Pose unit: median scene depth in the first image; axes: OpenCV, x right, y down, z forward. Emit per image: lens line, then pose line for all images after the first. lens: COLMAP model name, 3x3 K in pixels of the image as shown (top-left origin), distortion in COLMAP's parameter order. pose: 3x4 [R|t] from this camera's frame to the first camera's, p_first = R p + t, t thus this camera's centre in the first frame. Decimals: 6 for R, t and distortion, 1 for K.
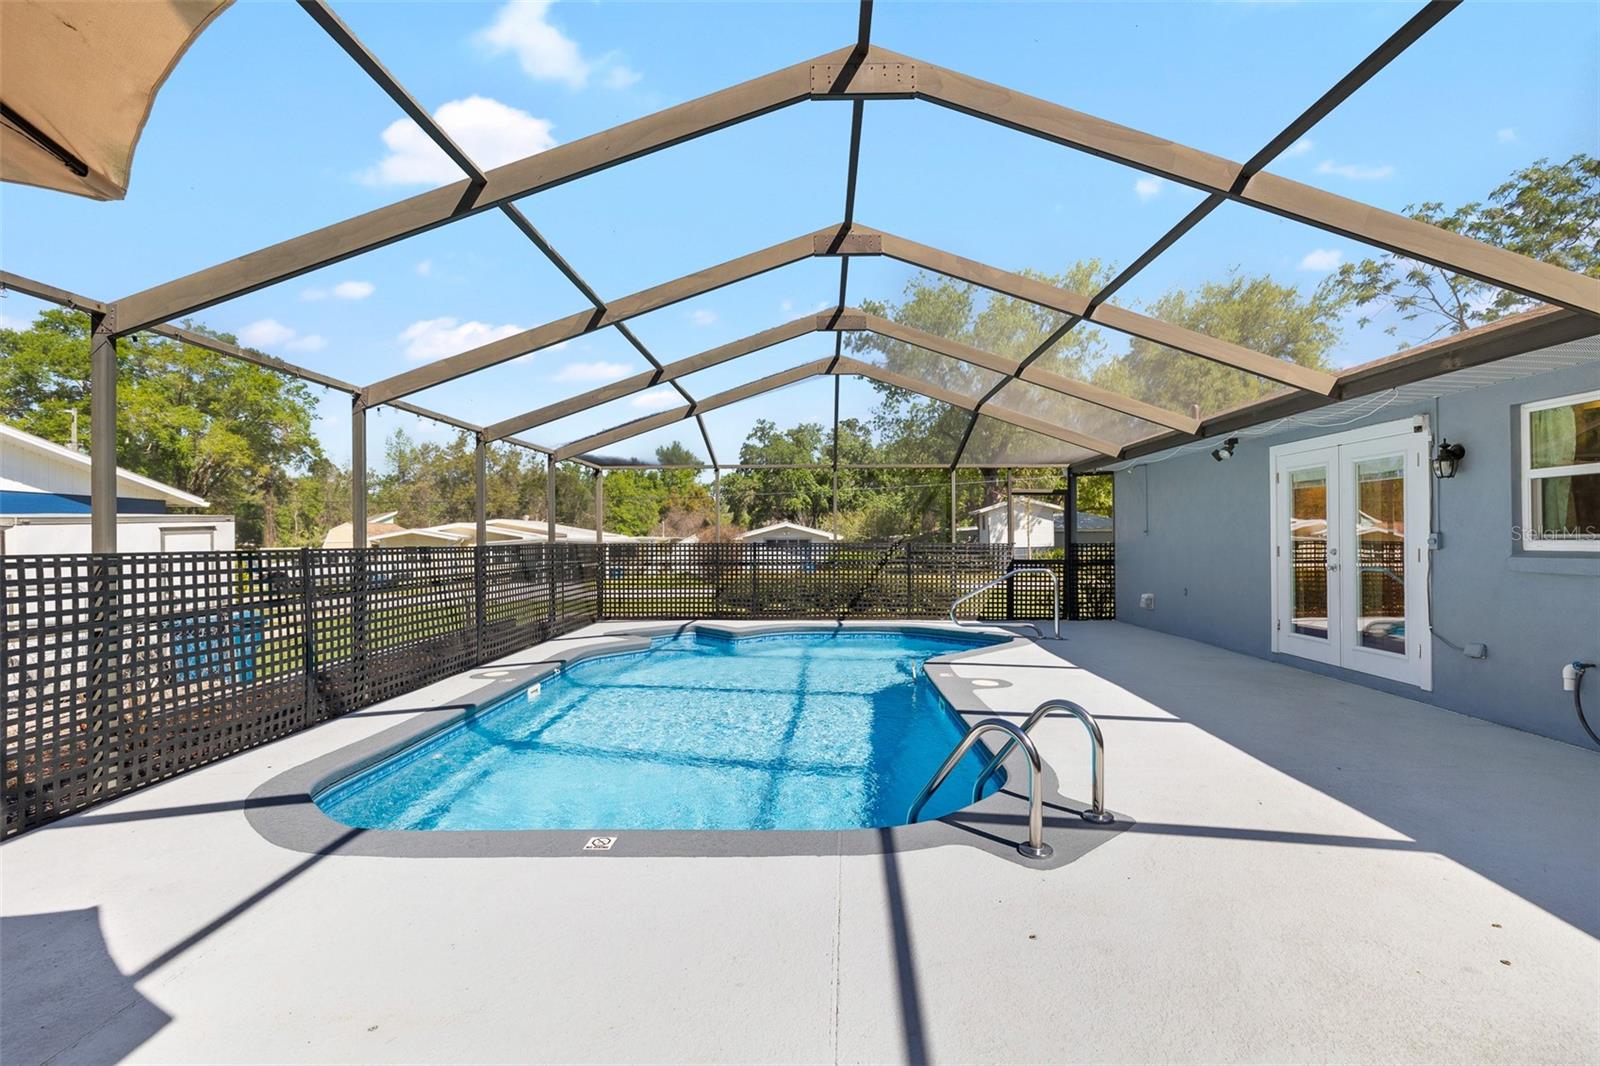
lens RADIAL K [[712.9, 0, 805.0], [0, 712.9, 531.1], [0, 0, 1]] dist [-0.000106, 0.000342]
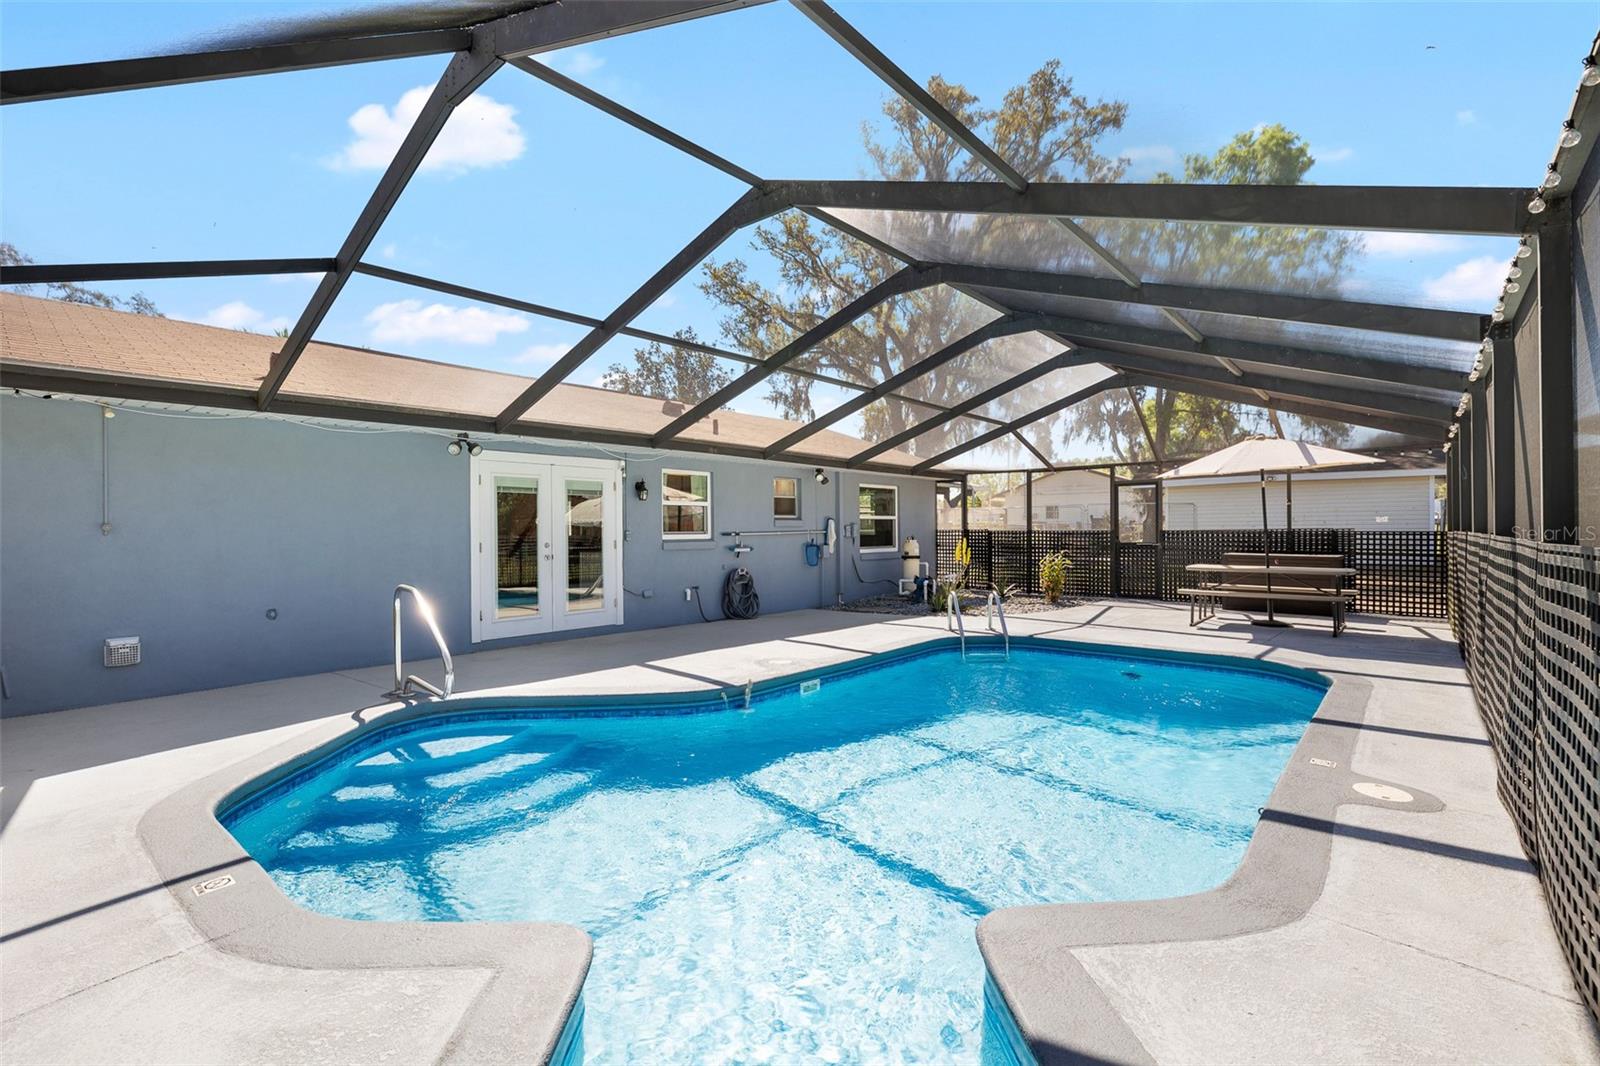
lens RADIAL K [[712.9, 0, 805.0], [0, 712.9, 531.1], [0, 0, 1]] dist [-0.000106, 0.000342]
pose [[-0.761509, 0.012411, 0.648035, -0.298265], [0.007041, 0.999916, -0.010876, 0.013401], [-0.648116, -0.003720, -0.761533, 1.087174]]
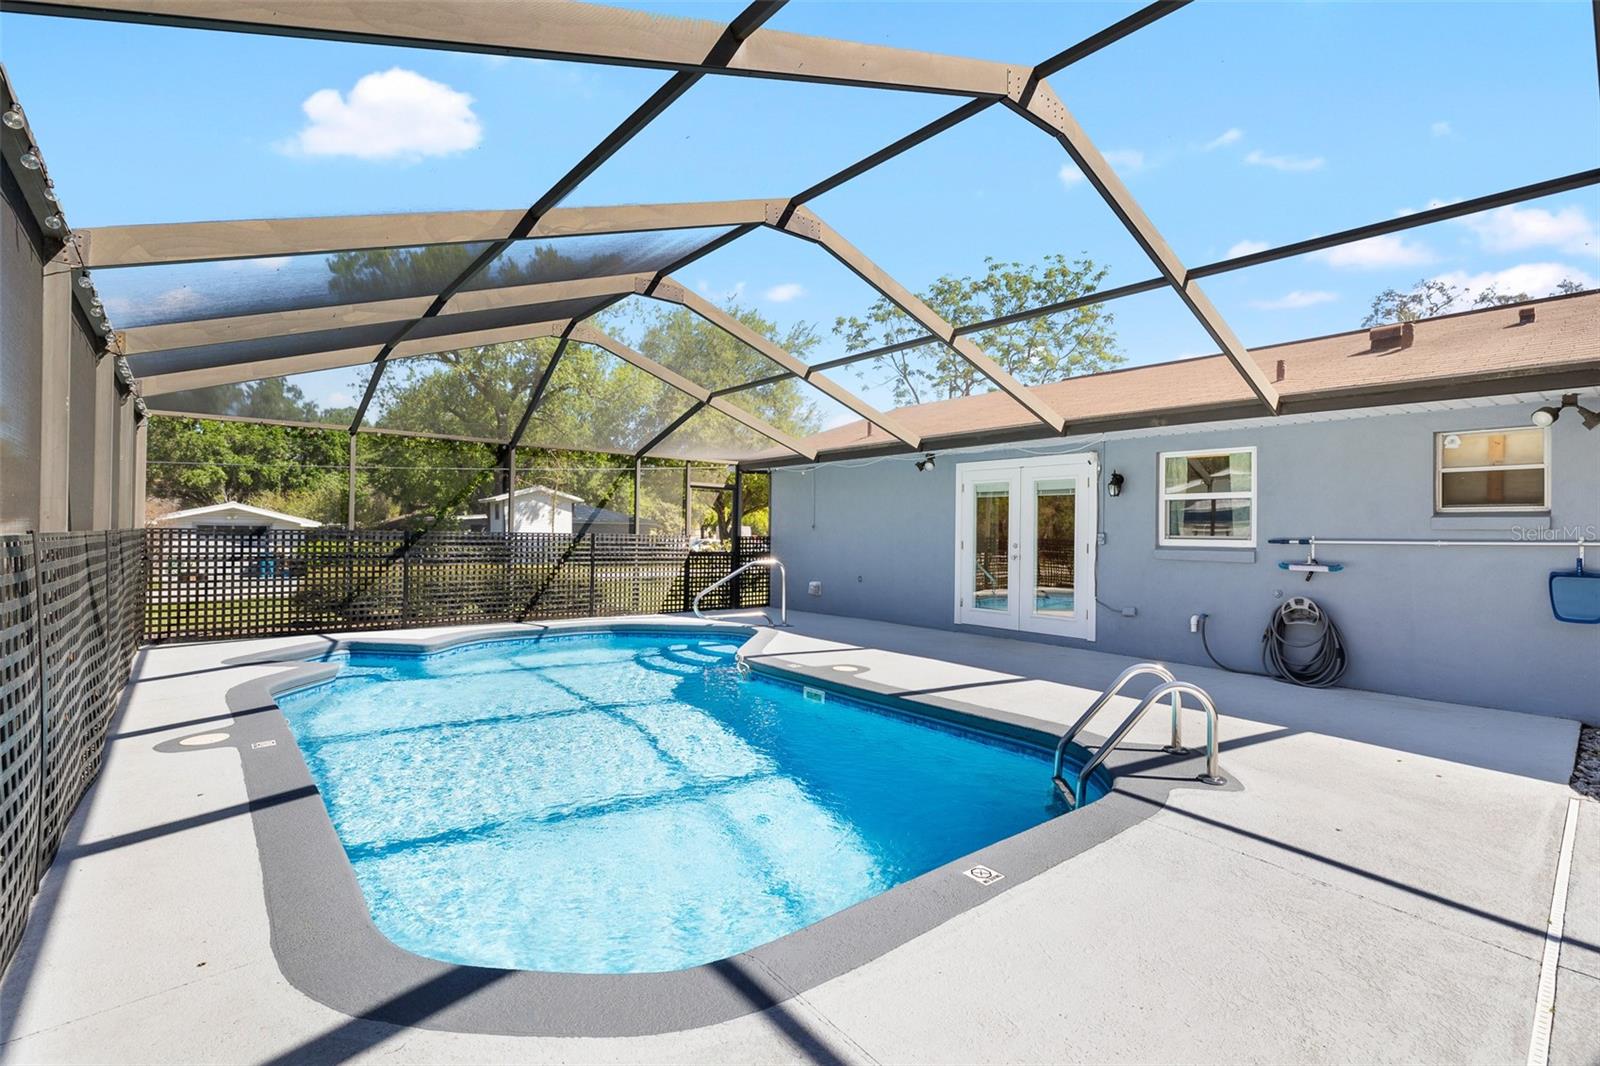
lens RADIAL K [[731.5, 0, 800.0], [0, 731.5, 535.8], [0, 0, 1]] dist [-0.002245, -0.000271]
pose [[0.761350, 0.015255, 0.648161, -0.299492], [-0.026584, 0.999617, 0.007700, 0.006760], [-0.647796, -0.023093, 0.761464, 0.136399]]
